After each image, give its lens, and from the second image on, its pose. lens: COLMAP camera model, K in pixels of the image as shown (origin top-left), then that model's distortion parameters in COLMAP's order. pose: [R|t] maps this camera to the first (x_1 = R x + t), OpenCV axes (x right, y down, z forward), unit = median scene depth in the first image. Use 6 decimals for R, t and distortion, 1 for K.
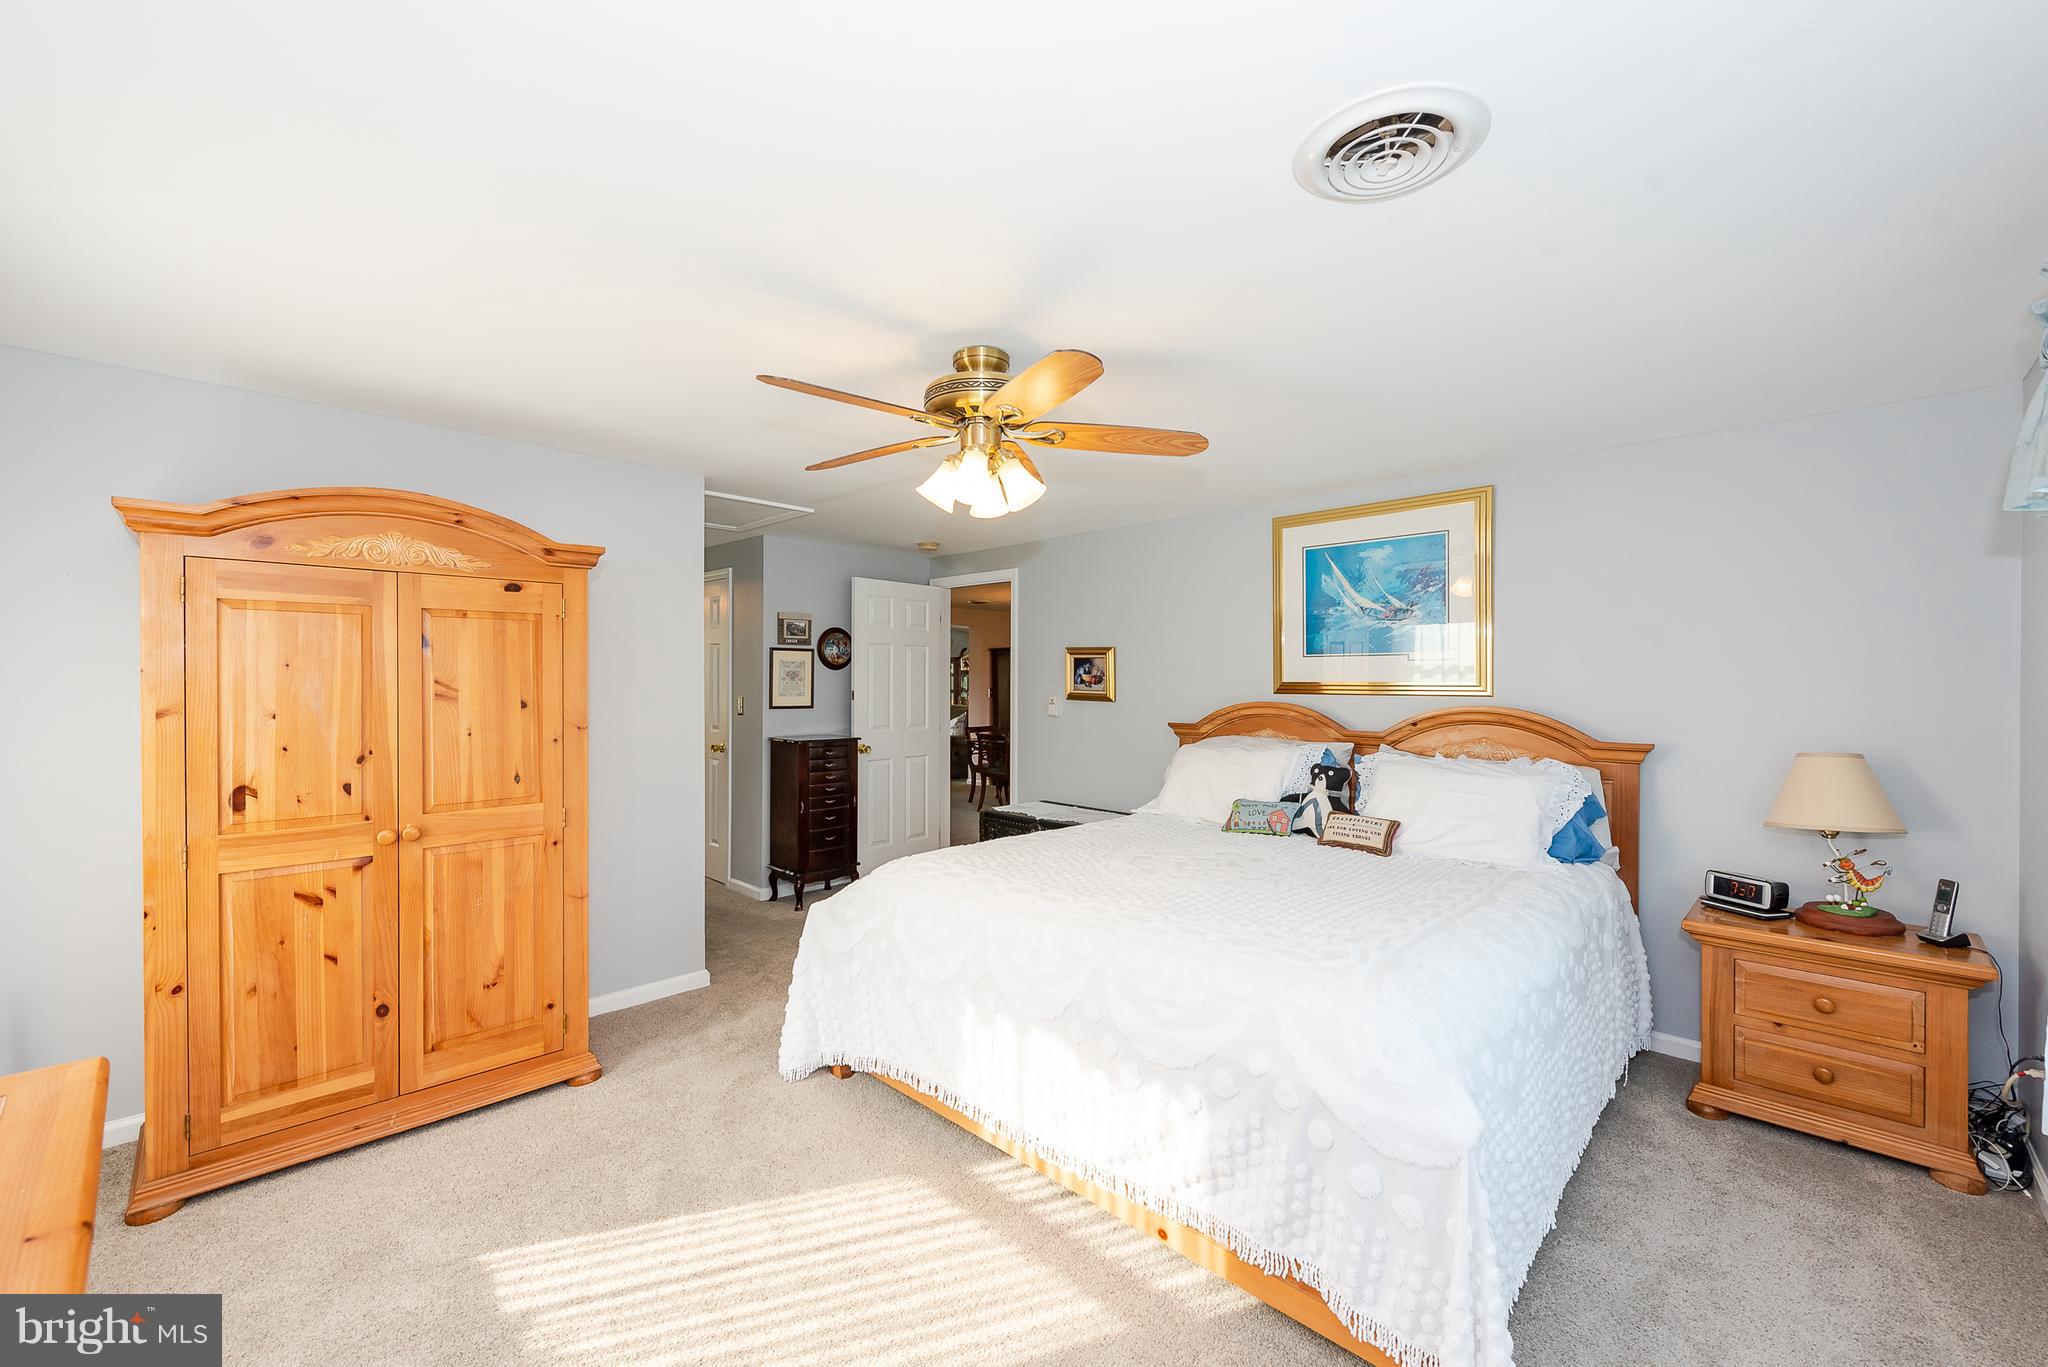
lens RADIAL K [[827.0, 0, 1021.2], [0, 827.0, 680.8], [0, 0, 1]] dist [0.006856, -0.000412]
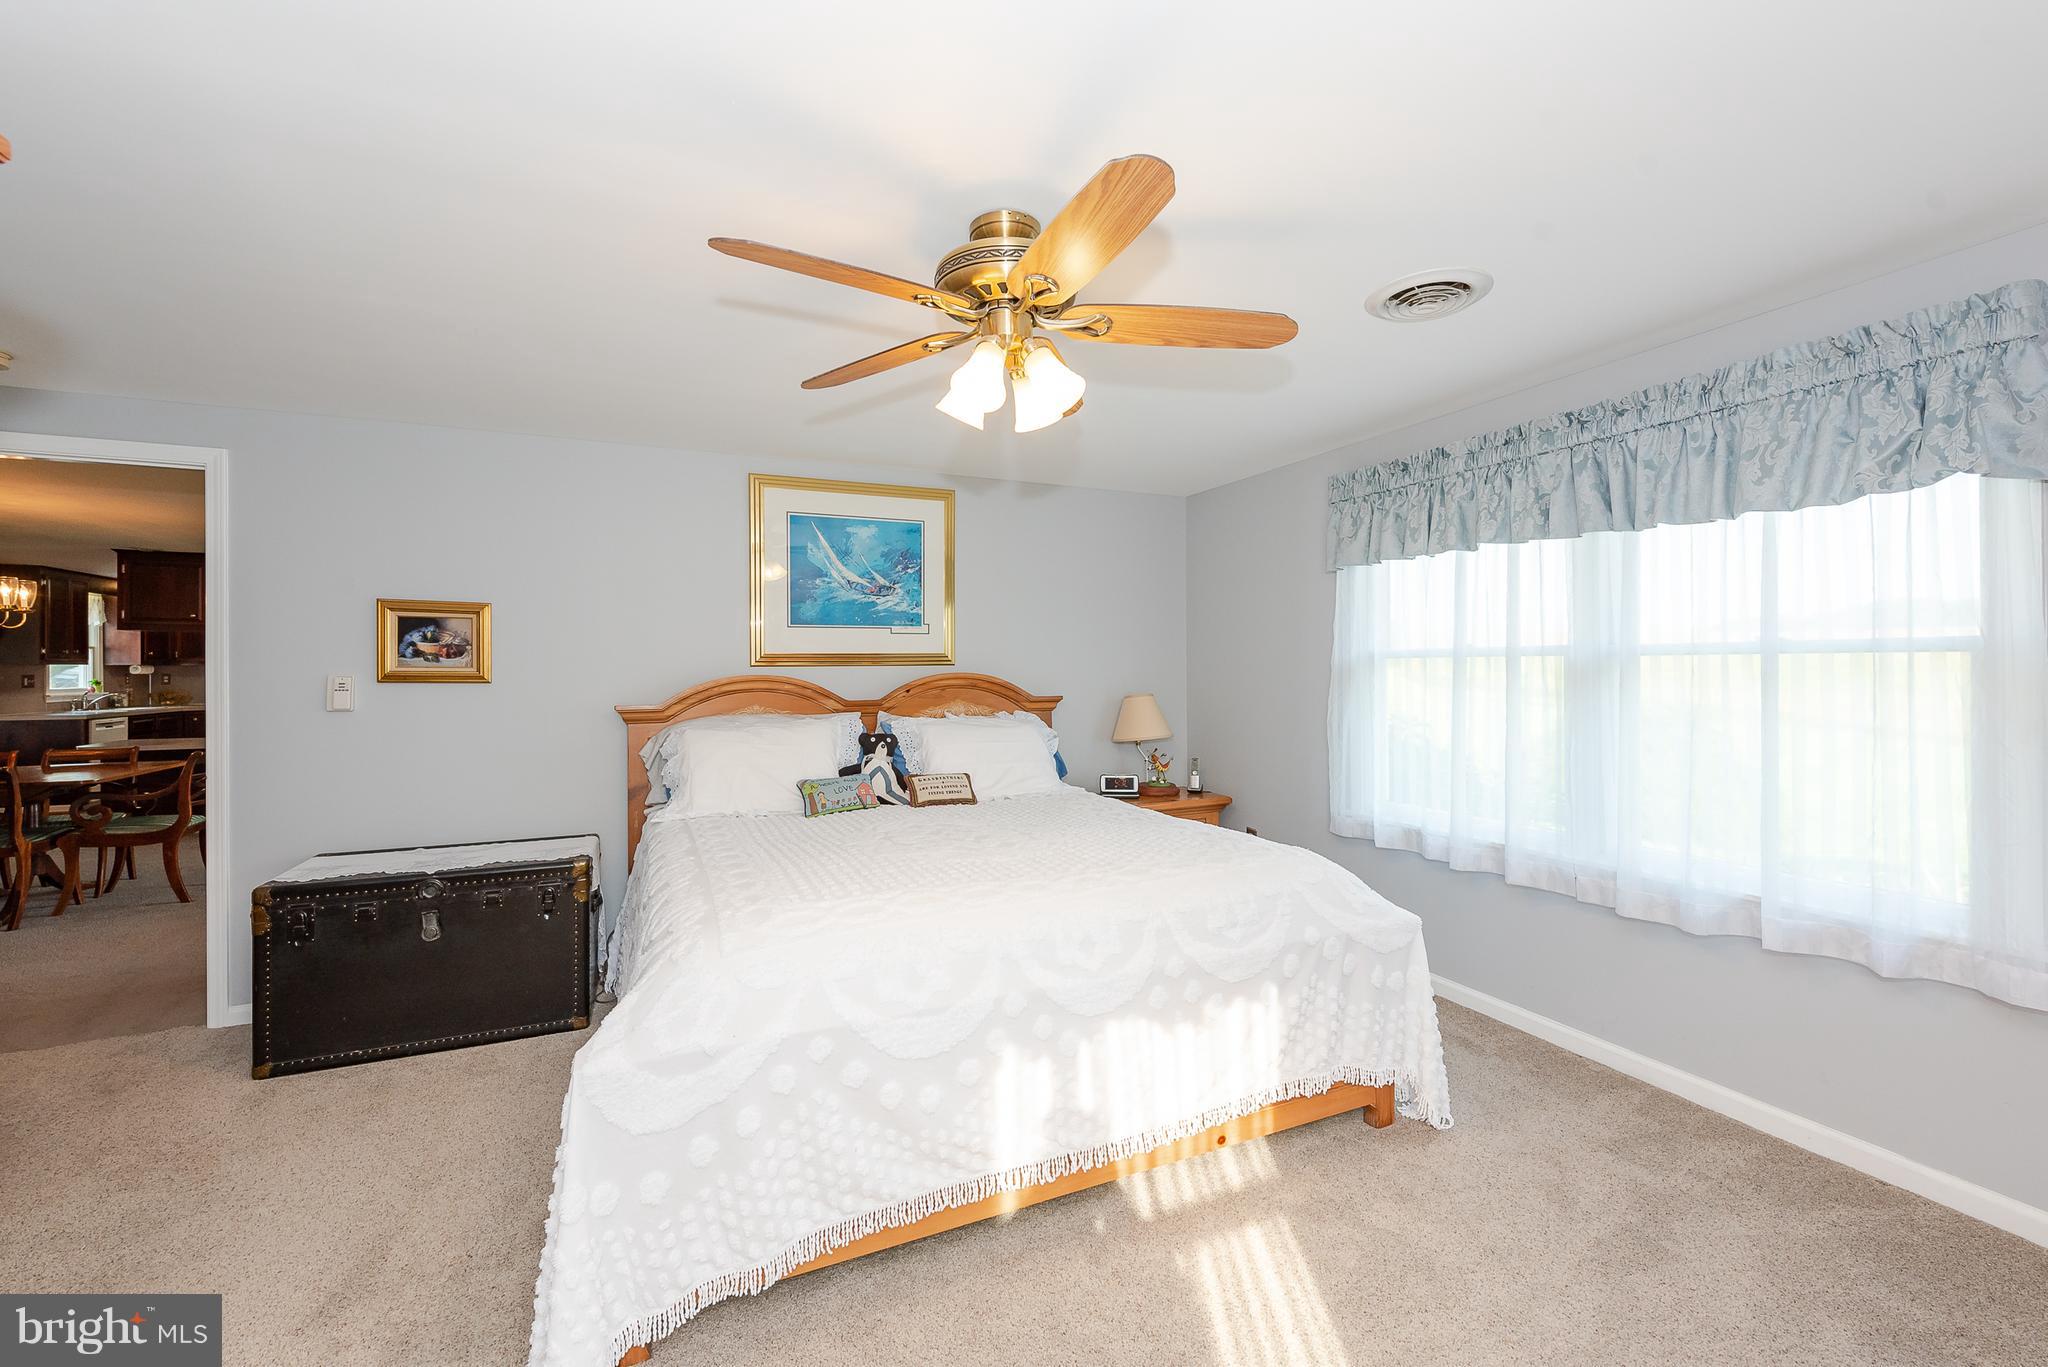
lens RADIAL K [[827.0, 0, 1021.2], [0, 827.0, 680.8], [0, 0, 1]] dist [0.006856, -0.000412]
pose [[0.361439, -0.015846, 0.932261, -0.480230], [0.009526, 0.999866, 0.013302, 0.024016], [-0.932347, 0.004072, 0.361542, 0.438723]]
